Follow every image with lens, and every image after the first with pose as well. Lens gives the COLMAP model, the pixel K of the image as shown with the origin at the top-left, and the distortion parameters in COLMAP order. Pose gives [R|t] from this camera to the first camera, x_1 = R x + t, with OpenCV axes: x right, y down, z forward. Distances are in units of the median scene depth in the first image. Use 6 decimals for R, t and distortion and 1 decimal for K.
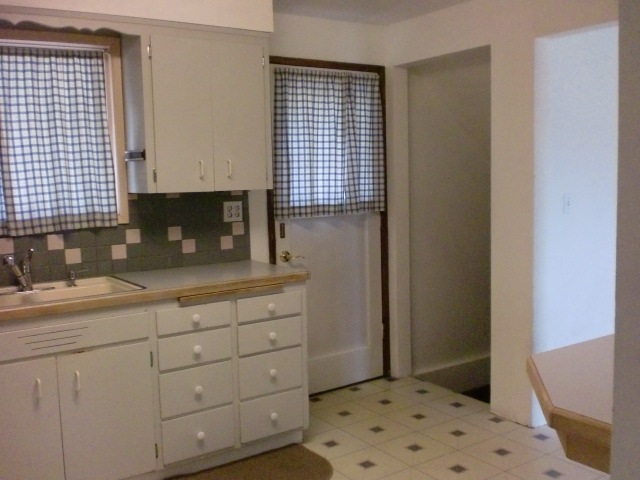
lens RADIAL K [[662.1, 0, 319.9], [0, 662.1, 240.1], [0, 0, 1]] dist [-0.000290, 0.000000]
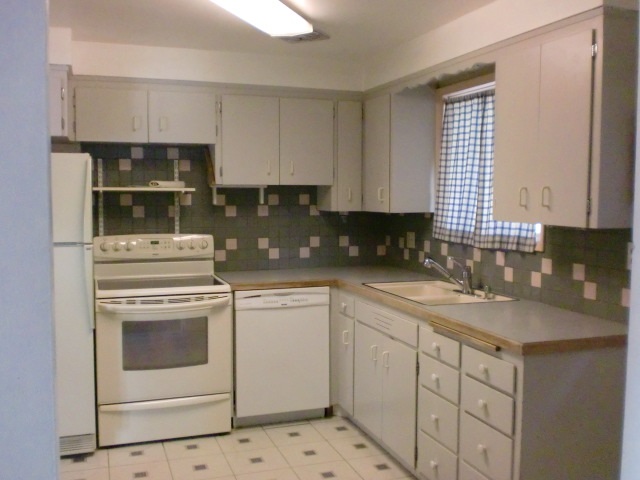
lens RADIAL K [[662.1, 0, 320.1], [0, 662.1, 239.6], [0, 0, 1]] dist [-0.000290, 0.000000]
pose [[-0.257797, 0.094083, -0.961608, 0.729534], [-0.098555, 0.987496, 0.123037, -0.132754], [0.961160, 0.126489, -0.245301, 0.968057]]
